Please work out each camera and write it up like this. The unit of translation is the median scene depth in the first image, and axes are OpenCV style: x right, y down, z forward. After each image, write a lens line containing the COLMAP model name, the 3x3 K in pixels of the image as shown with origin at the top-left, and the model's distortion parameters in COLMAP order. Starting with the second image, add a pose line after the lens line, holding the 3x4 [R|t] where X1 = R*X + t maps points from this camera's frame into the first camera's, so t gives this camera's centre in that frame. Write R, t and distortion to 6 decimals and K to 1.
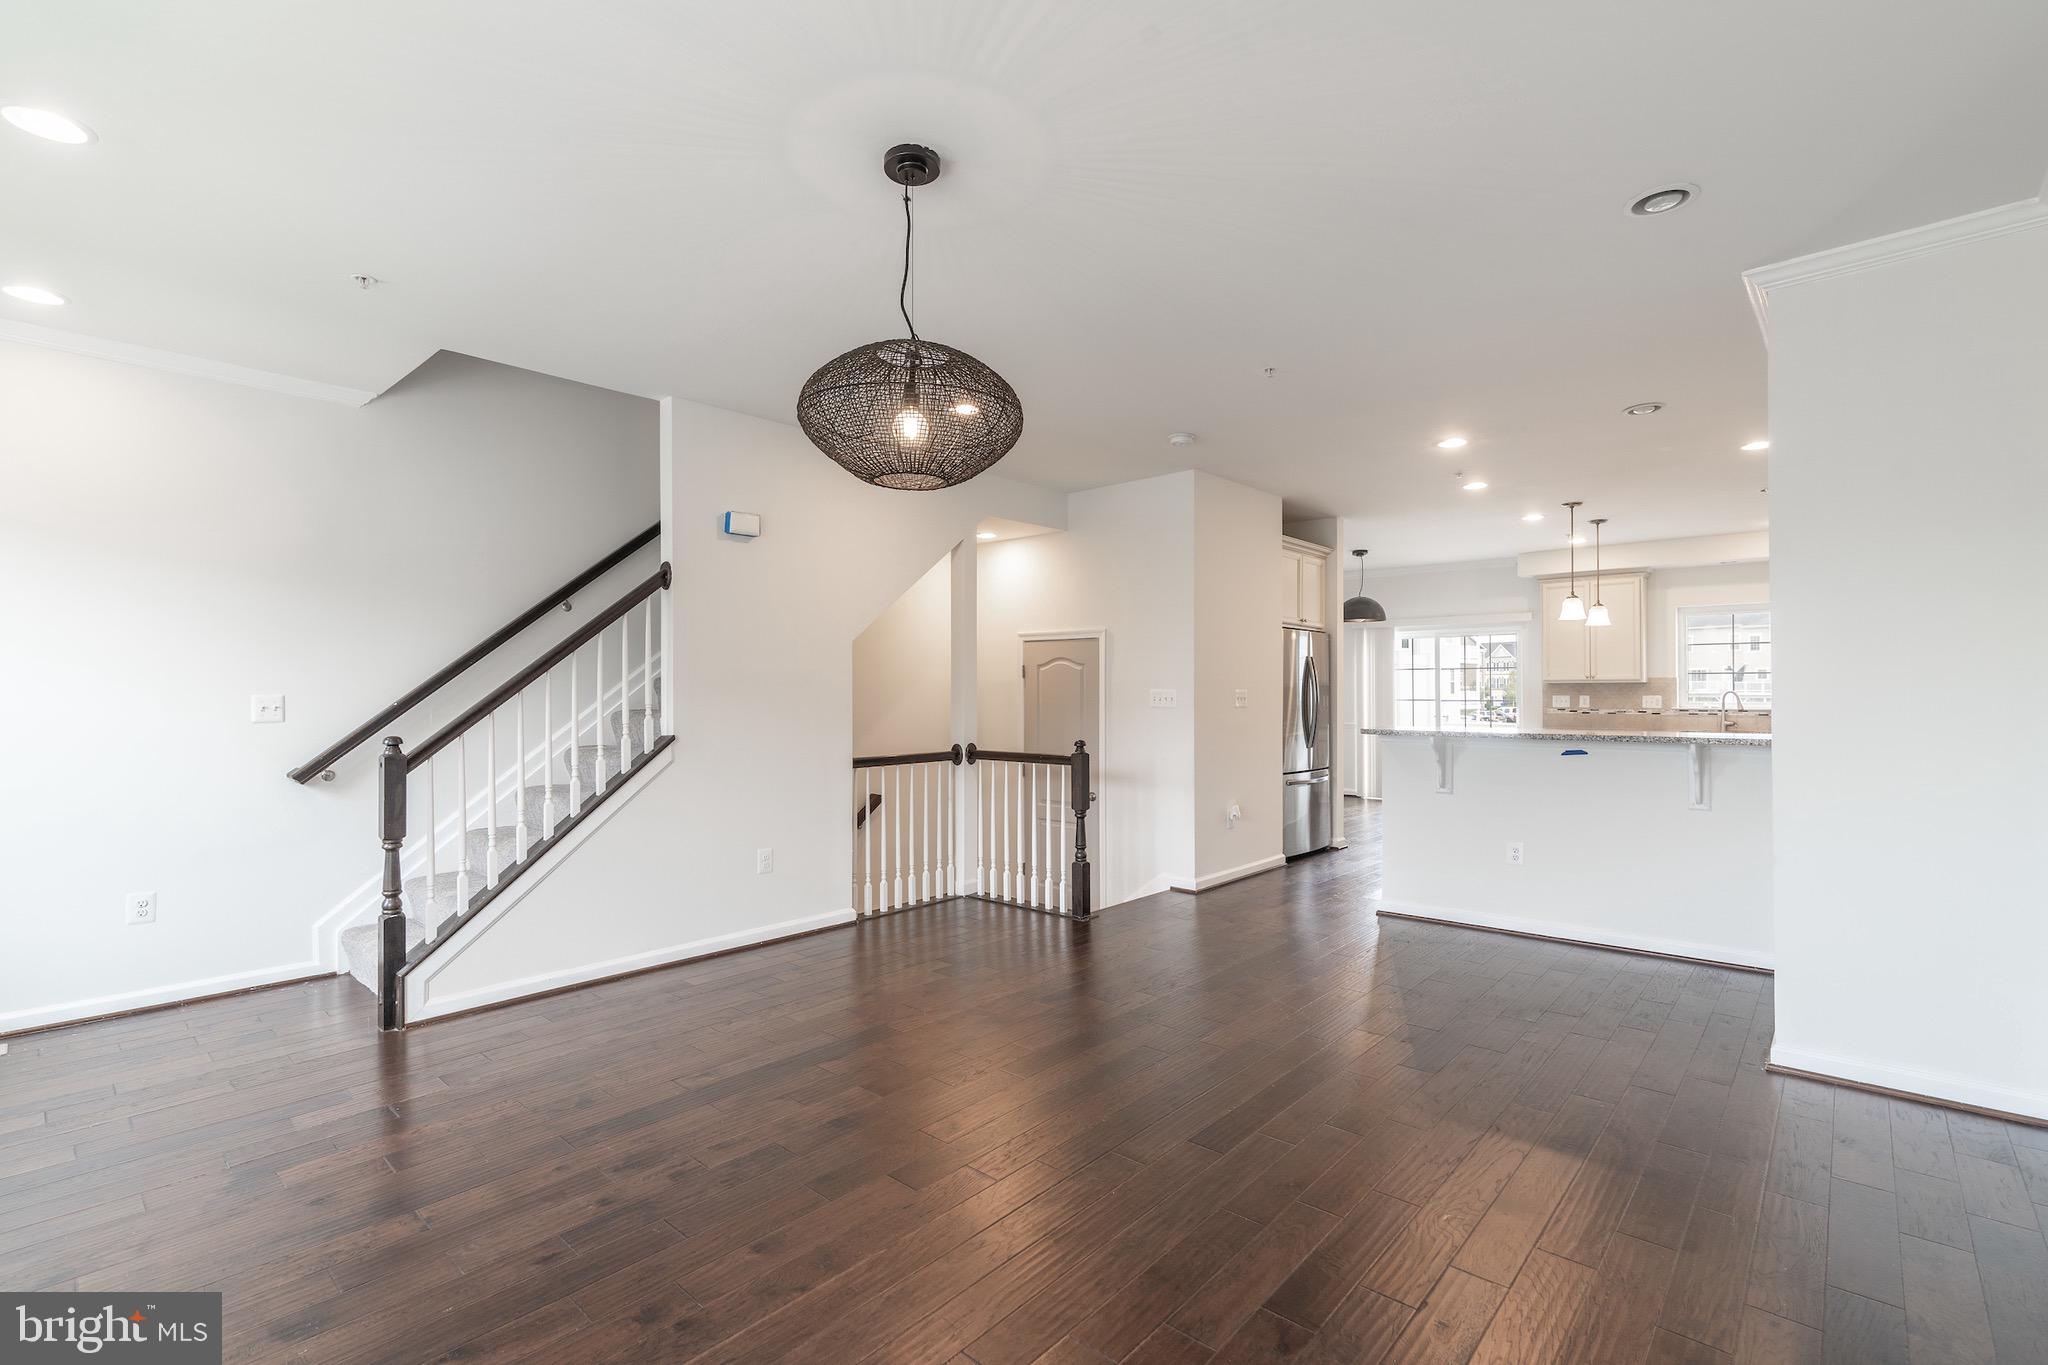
lens RADIAL K [[931.8, 0, 1035.6], [0, 931.8, 686.9], [0, 0, 1]] dist [-0.012711, 0.005913]
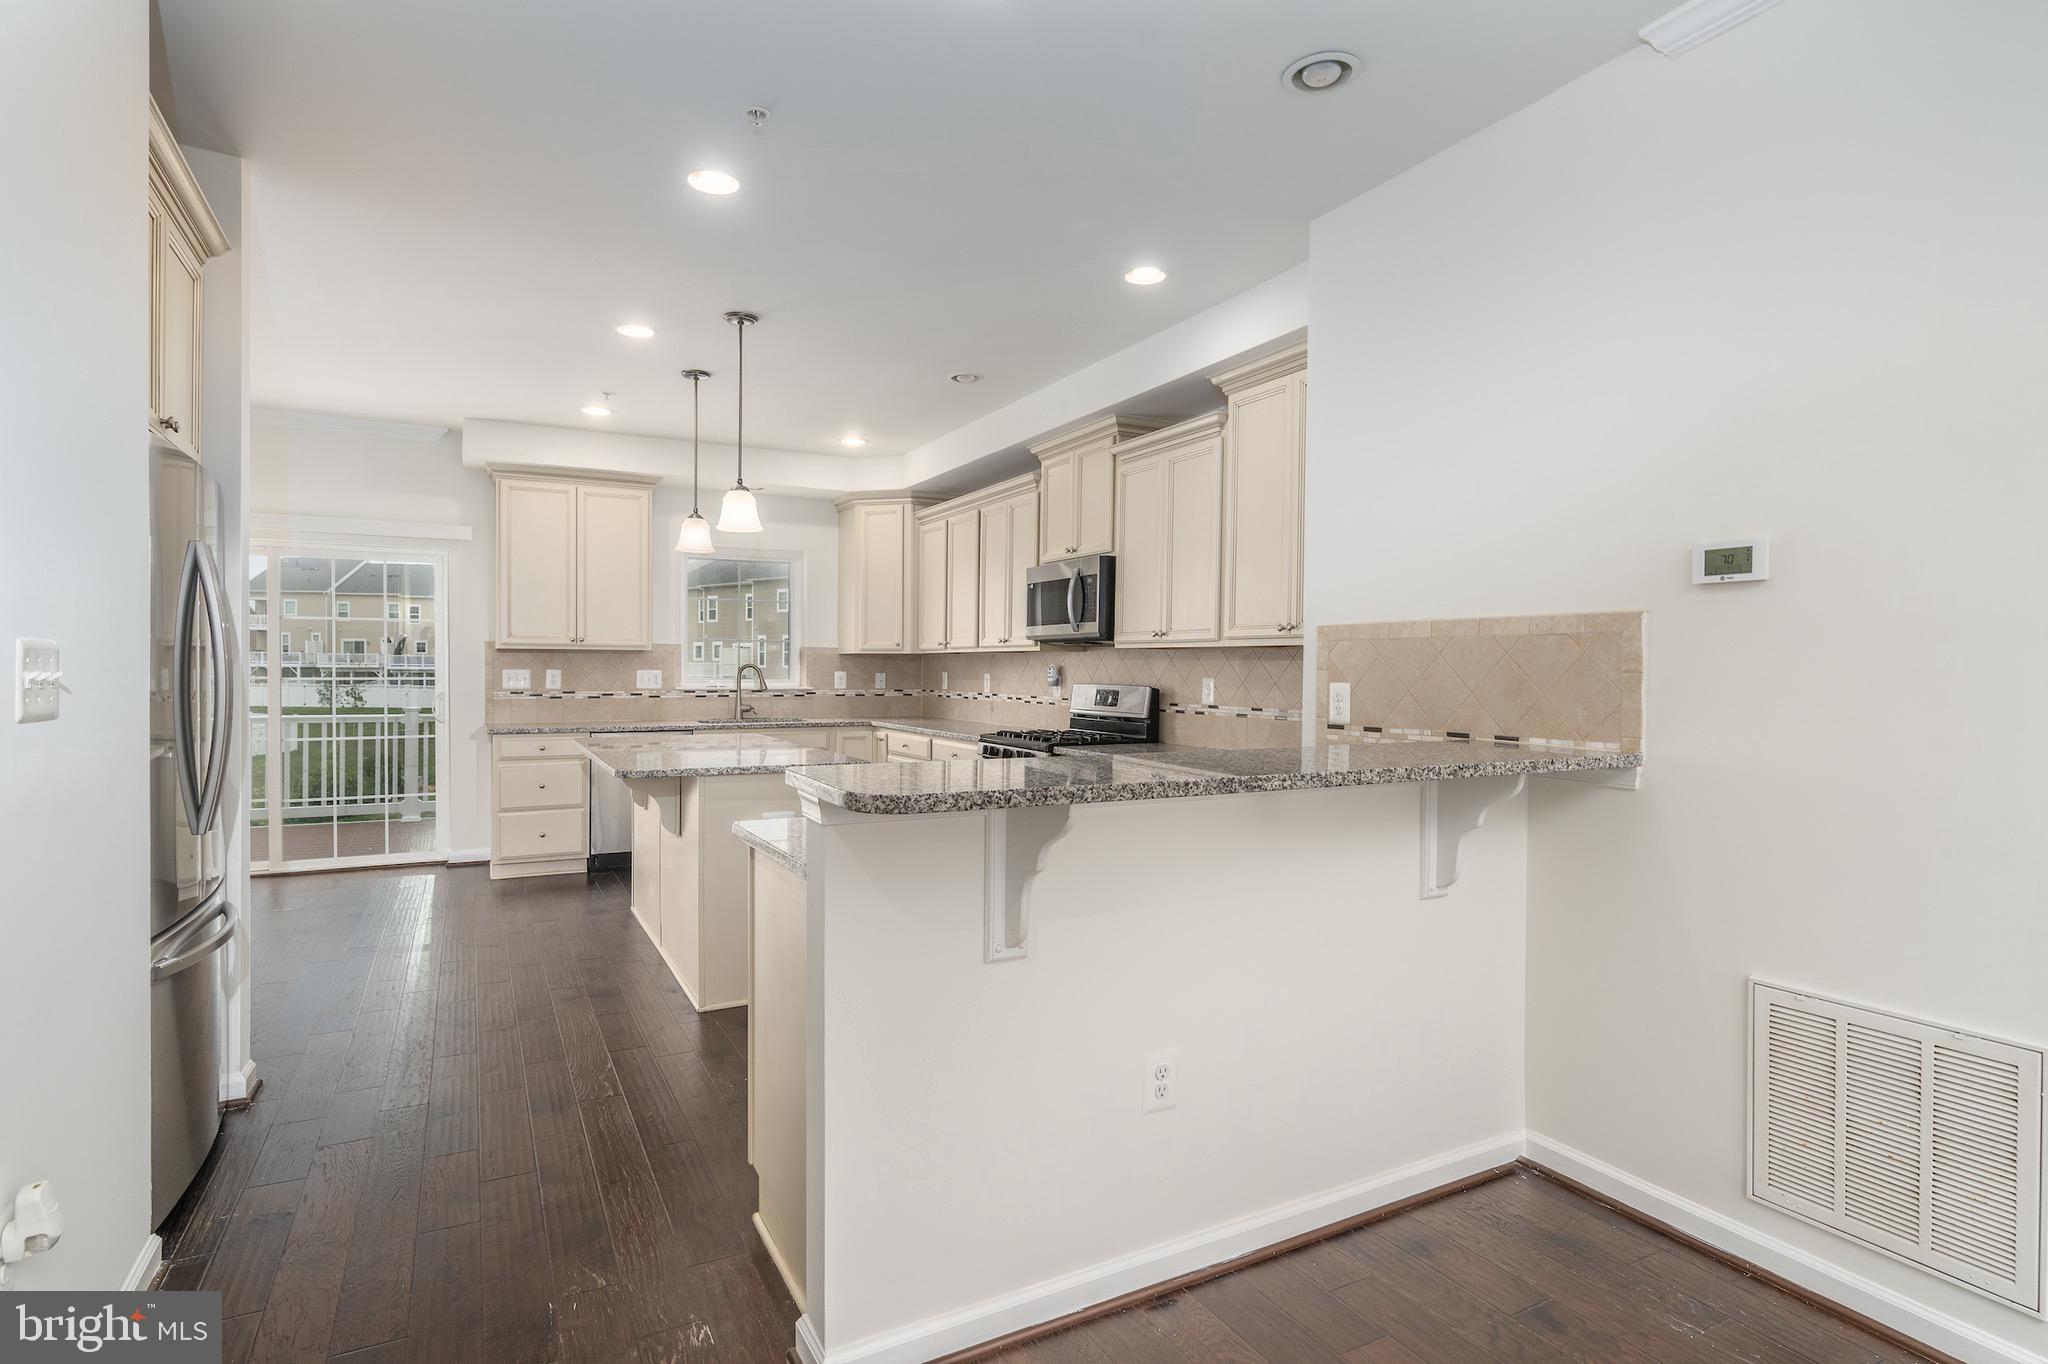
lens RADIAL K [[1022.2, 0, 1017.9], [0, 1022.2, 675.2], [0, 0, 1]] dist [0.003256, -0.000128]
pose [[0.348922, 0.000562, 0.937152, 0.058655], [-0.013943, 0.999892, 0.004592, 0.006209], [-0.937048, -0.014669, 0.348892, 0.507592]]
